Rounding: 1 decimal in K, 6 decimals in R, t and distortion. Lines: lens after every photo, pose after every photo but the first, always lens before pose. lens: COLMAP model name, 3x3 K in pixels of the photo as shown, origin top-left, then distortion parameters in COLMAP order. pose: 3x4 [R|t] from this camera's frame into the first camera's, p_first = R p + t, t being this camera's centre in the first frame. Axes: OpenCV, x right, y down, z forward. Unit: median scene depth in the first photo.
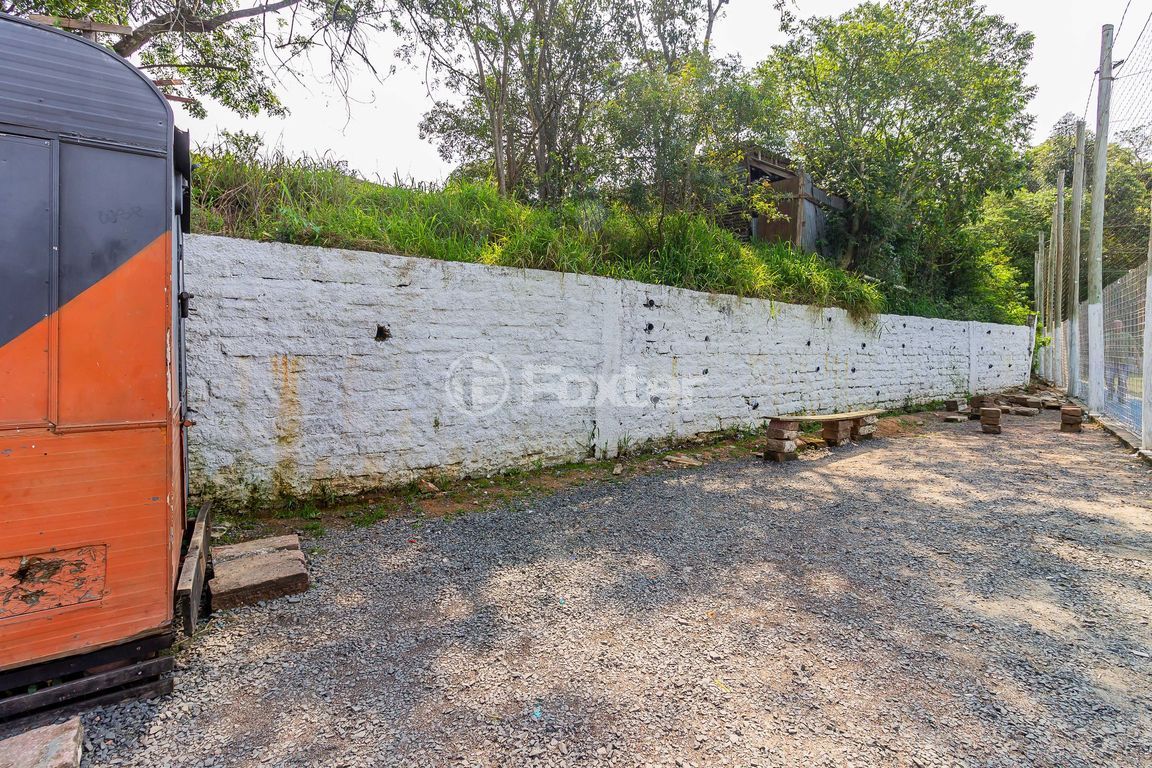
lens RADIAL K [[529.7, 0, 594.0], [0, 529.7, 344.6], [0, 0, 1]] dist [0.000250, 0.000542]
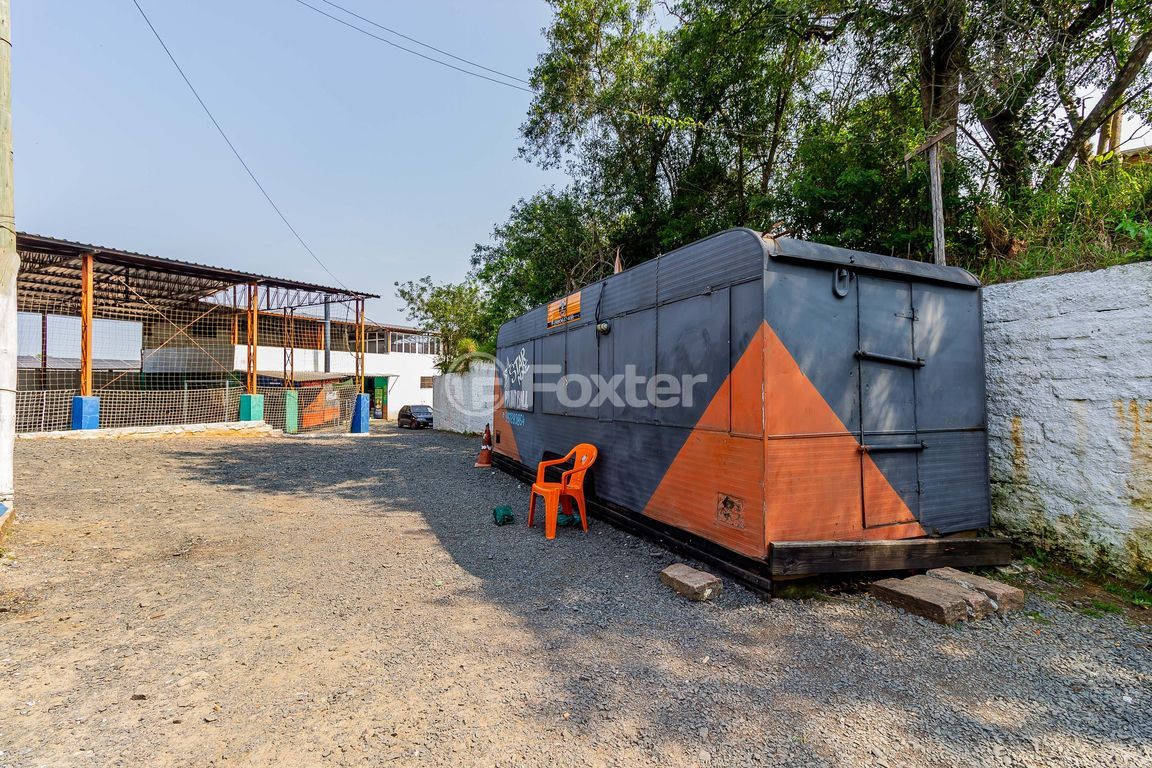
lens RADIAL K [[529.7, 0, 577.1], [0, 529.7, 385.6], [0, 0, 1]] dist [0.000250, 0.000542]
pose [[-0.180083, -0.004081, -0.983643, 0.402923], [0.008871, 0.999944, -0.005772, -0.005105], [0.983611, -0.009765, -0.180037, 0.315061]]
